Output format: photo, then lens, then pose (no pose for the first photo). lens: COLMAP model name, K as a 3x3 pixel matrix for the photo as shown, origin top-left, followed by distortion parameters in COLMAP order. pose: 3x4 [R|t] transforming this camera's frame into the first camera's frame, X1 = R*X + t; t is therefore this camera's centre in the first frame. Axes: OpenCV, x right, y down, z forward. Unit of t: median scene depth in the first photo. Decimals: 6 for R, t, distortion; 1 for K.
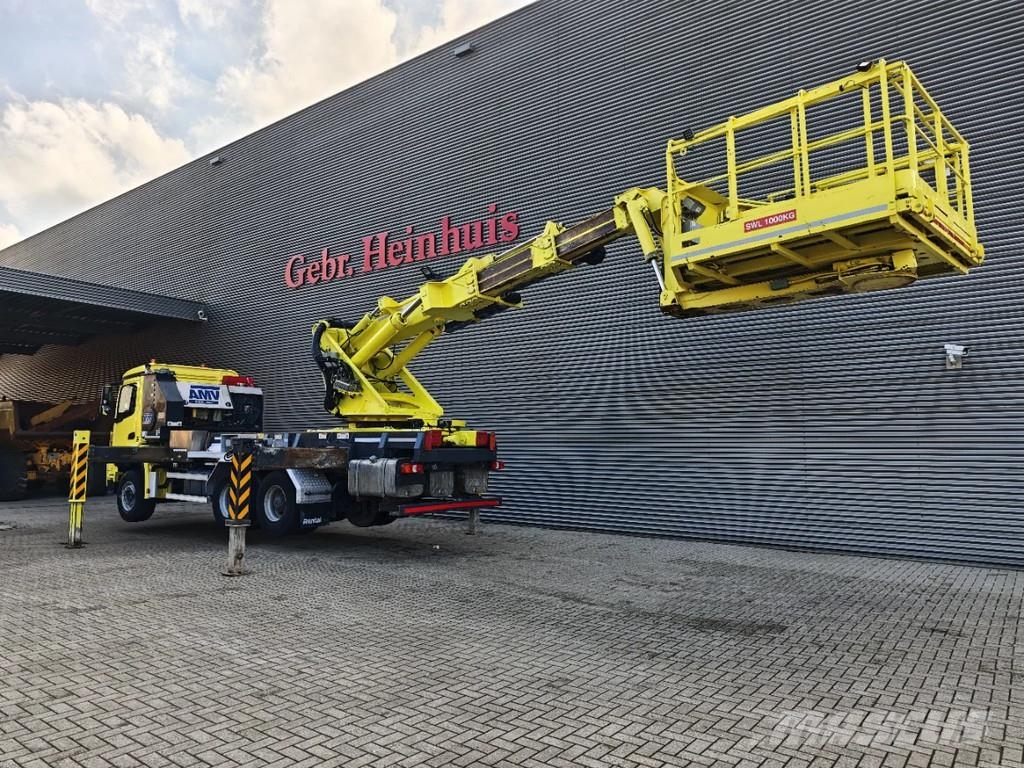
lens RADIAL K [[691.2, 0, 513.5], [0, 691.2, 367.3], [0, 0, 1]] dist [0.003553, 0.003682]
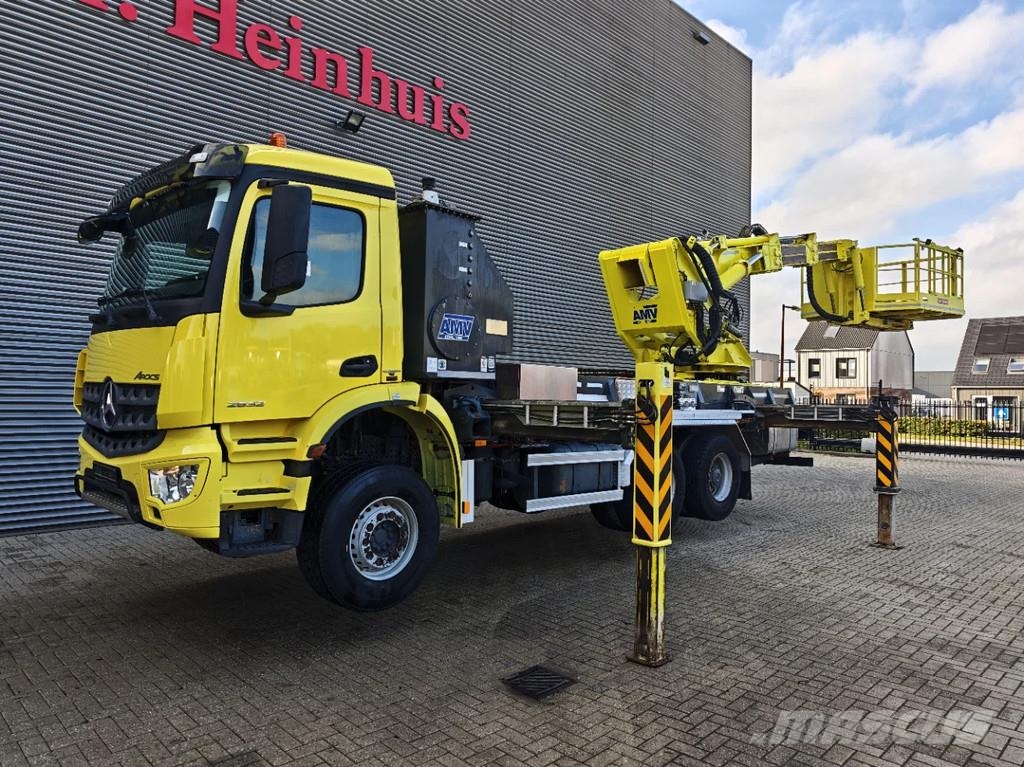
lens RADIAL K [[697.4, 0, 509.2], [0, 697.4, 379.3], [0, 0, 1]] dist [0.018317, -0.023244]
pose [[0.138610, 0.031649, 0.989841, -0.970306], [-0.123726, 0.992212, -0.014399, 0.115163], [-0.982588, -0.120473, 0.141447, 0.993652]]
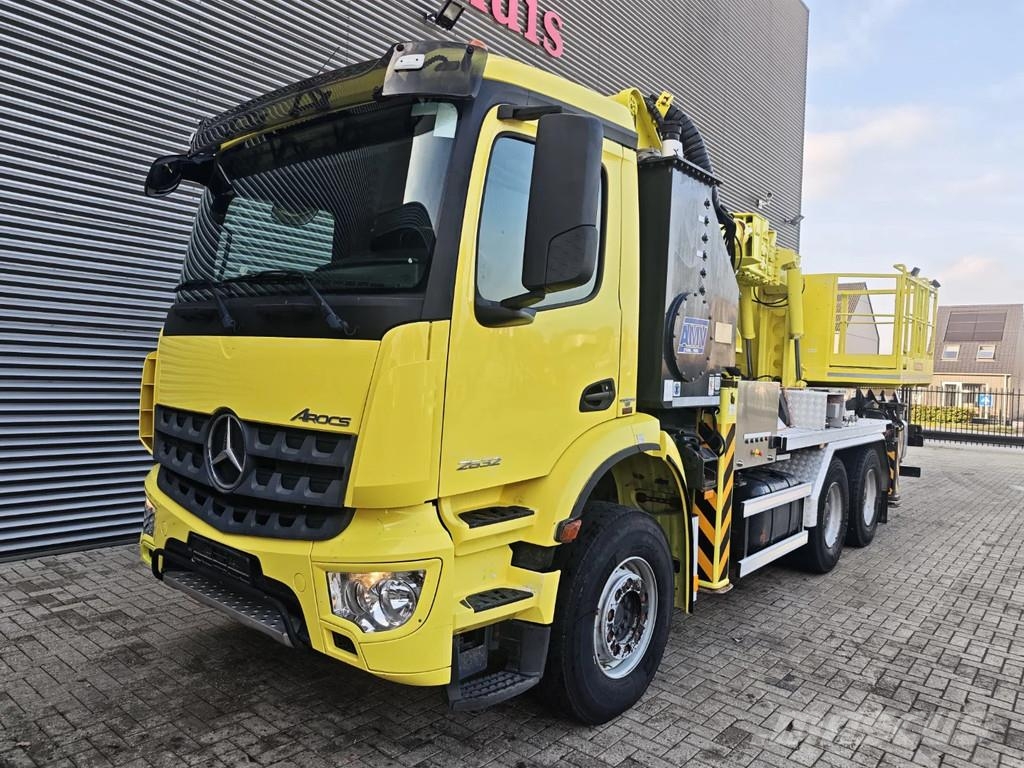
lens RADIAL K [[697.4, 0, 505.1], [0, 697.4, 380.5], [0, 0, 1]] dist [0.018317, -0.023244]
pose [[0.056224, -0.007939, 0.998387, -0.865783], [-0.144615, 0.989358, 0.016011, 0.108123], [-0.987889, -0.145282, 0.054478, 1.148027]]
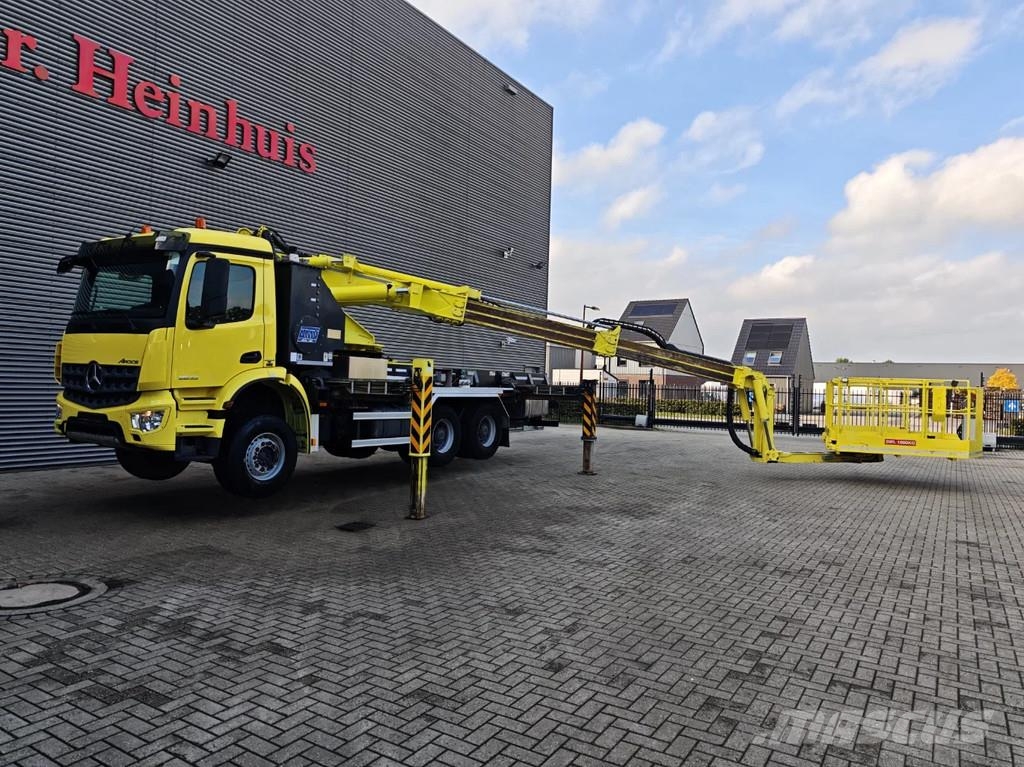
lens RADIAL K [[697.4, 0, 516.5], [0, 697.4, 381.5], [0, 0, 1]] dist [0.018317, -0.023244]
pose [[-0.092815, 0.005903, 0.995666, -1.283137], [-0.134813, 0.990700, -0.018440, 0.113832], [-0.986515, -0.135940, -0.091156, 0.939048]]
